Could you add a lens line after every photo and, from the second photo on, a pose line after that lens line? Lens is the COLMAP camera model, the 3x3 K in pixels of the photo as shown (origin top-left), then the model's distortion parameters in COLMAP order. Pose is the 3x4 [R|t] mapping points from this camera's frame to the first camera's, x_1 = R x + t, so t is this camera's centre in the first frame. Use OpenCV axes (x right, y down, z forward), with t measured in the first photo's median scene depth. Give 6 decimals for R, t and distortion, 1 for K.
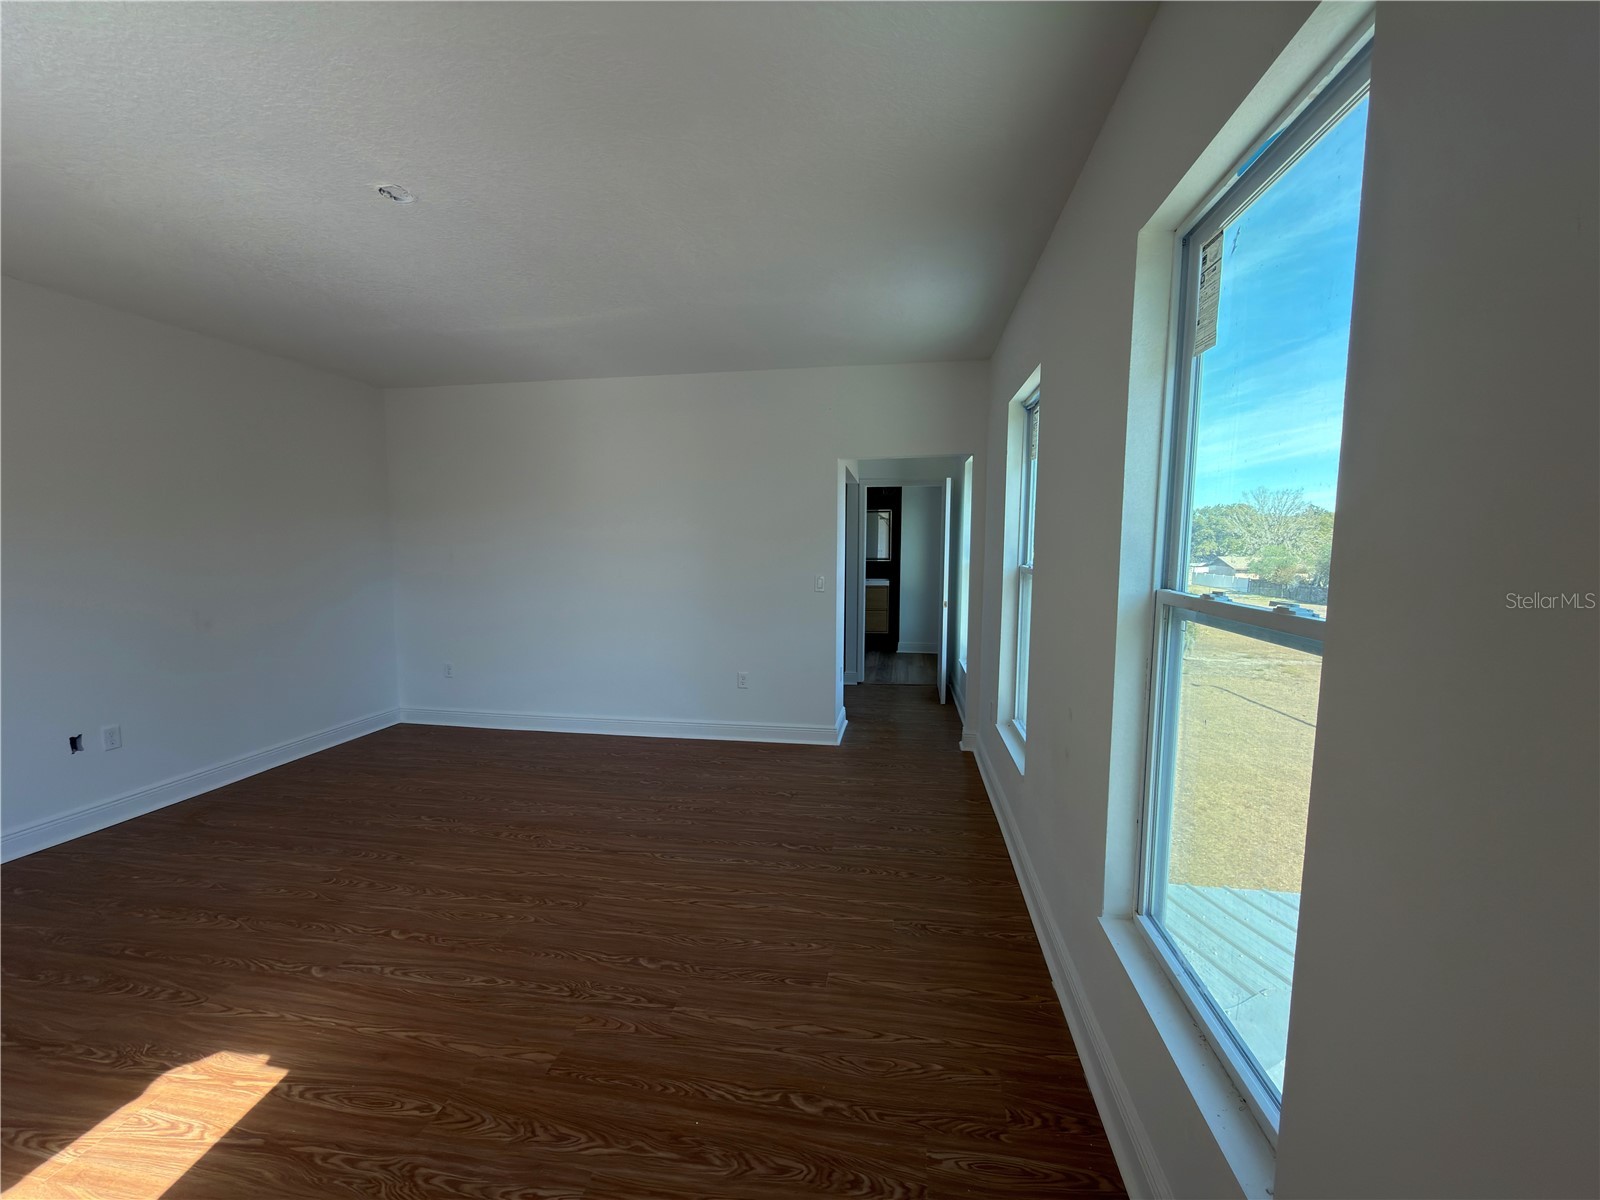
lens RADIAL K [[635.3, 0, 795.8], [0, 635.3, 603.1], [0, 0, 1]] dist [0.001721, 0.000124]
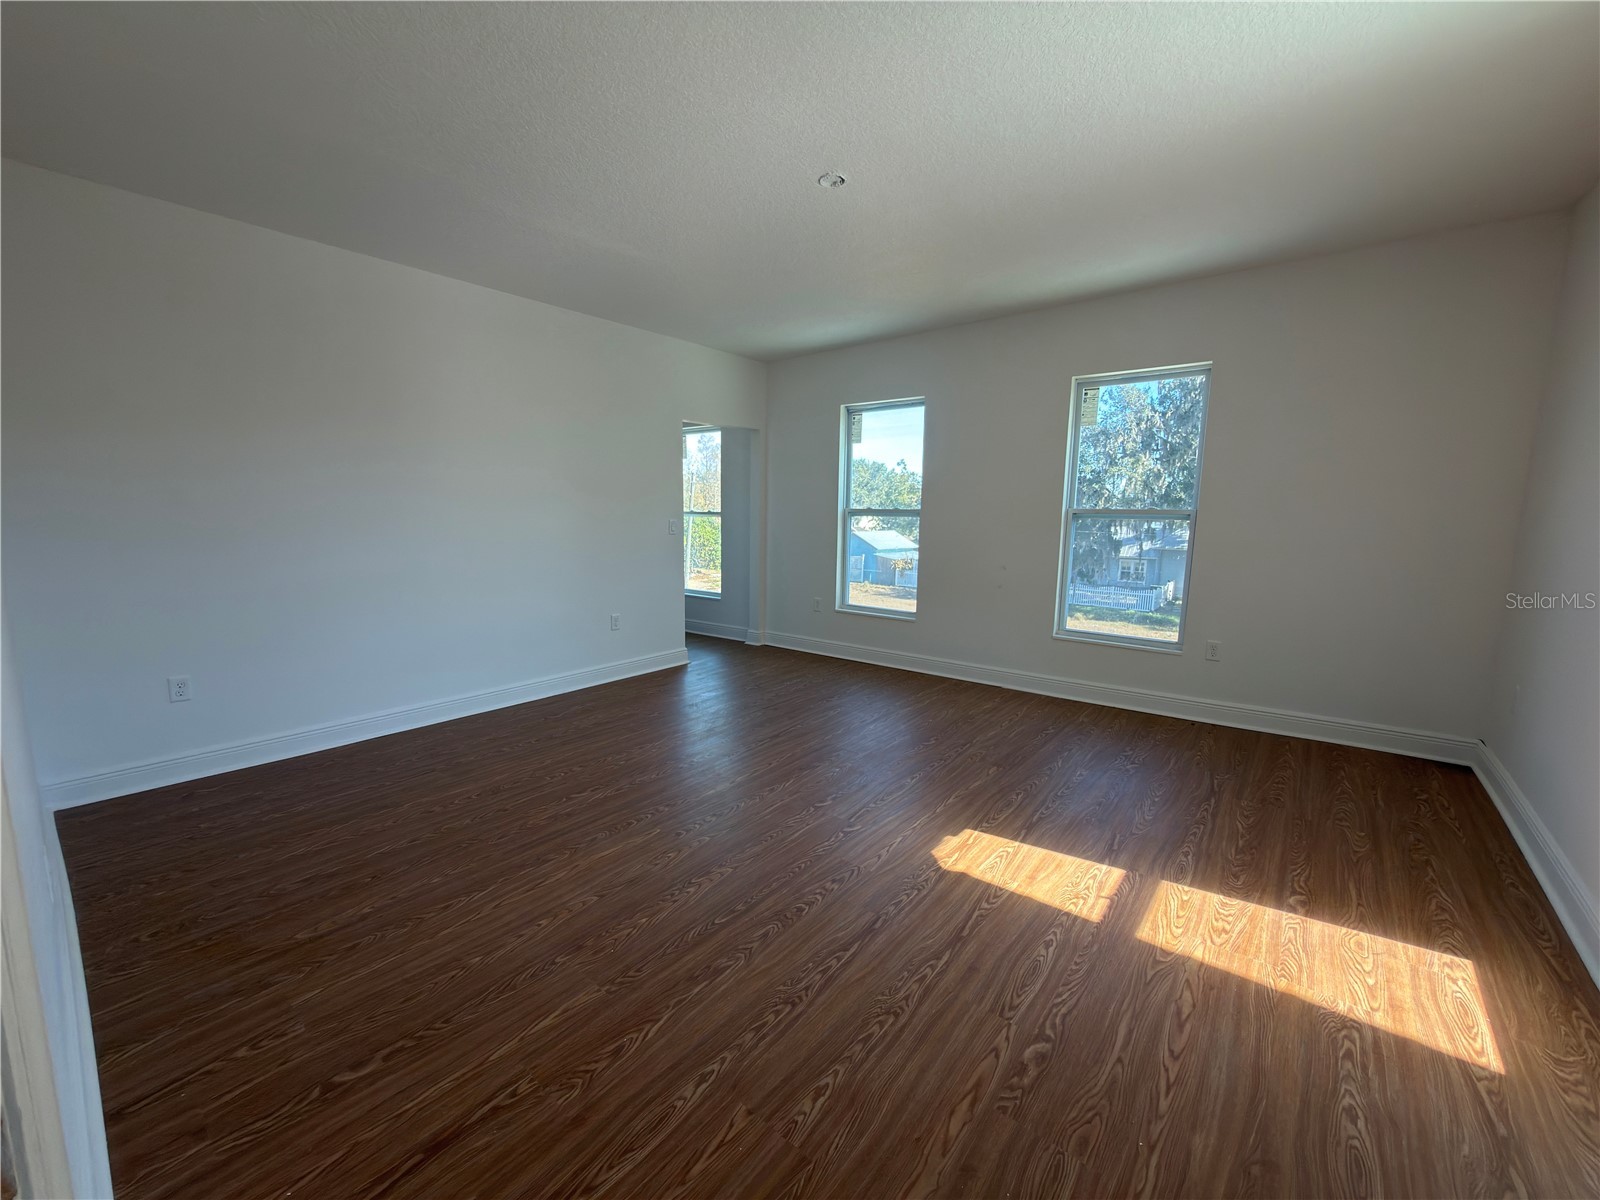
lens RADIAL K [[635.3, 0, 795.8], [0, 635.3, 603.1], [0, 0, 1]] dist [0.001721, 0.000124]
pose [[0.497788, -0.121055, 0.858809, -1.552997], [0.073491, 0.992537, 0.097308, 0.020659], [-0.864180, 0.014676, 0.502970, 0.409223]]
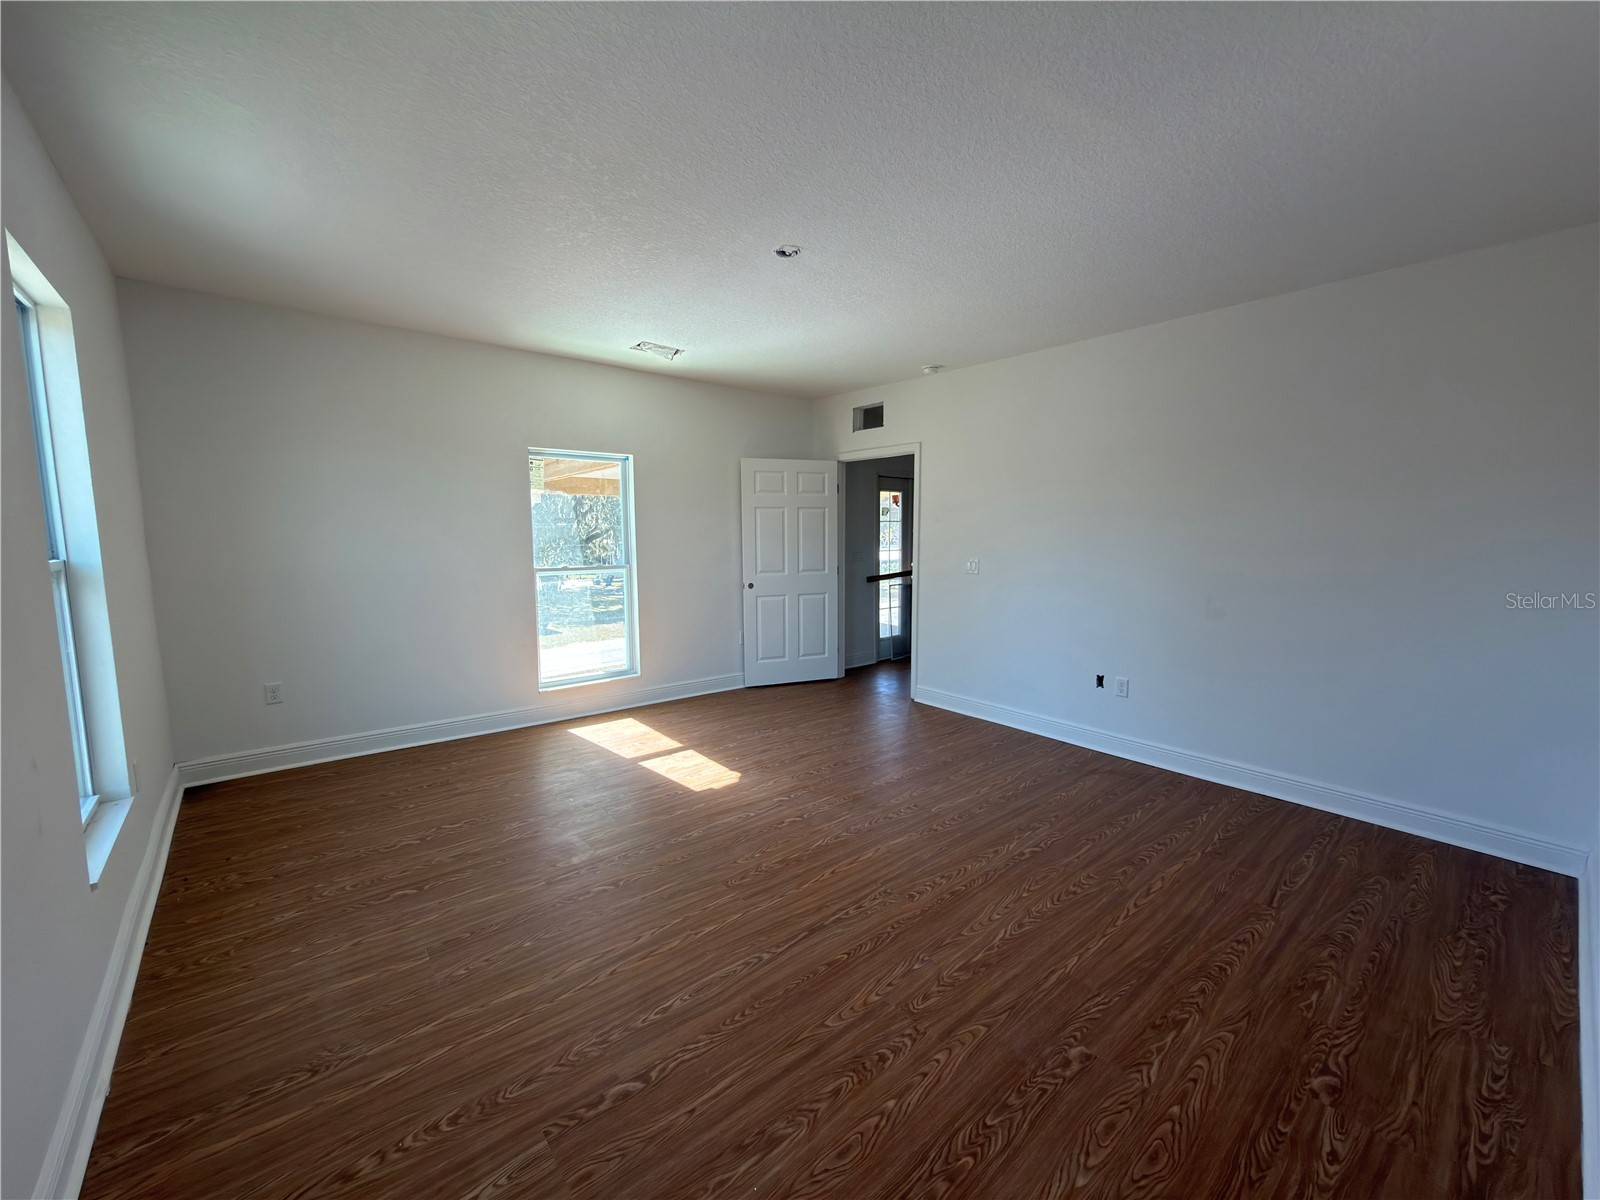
lens RADIAL K [[635.3, 0, 795.8], [0, 635.3, 603.1], [0, 0, 1]] dist [0.001721, 0.000124]
pose [[-0.650255, 0.085970, -0.754837, 0.326099], [-0.071465, 0.982249, 0.173434, -0.152932], [0.756348, 0.166721, -0.632568, 1.680427]]
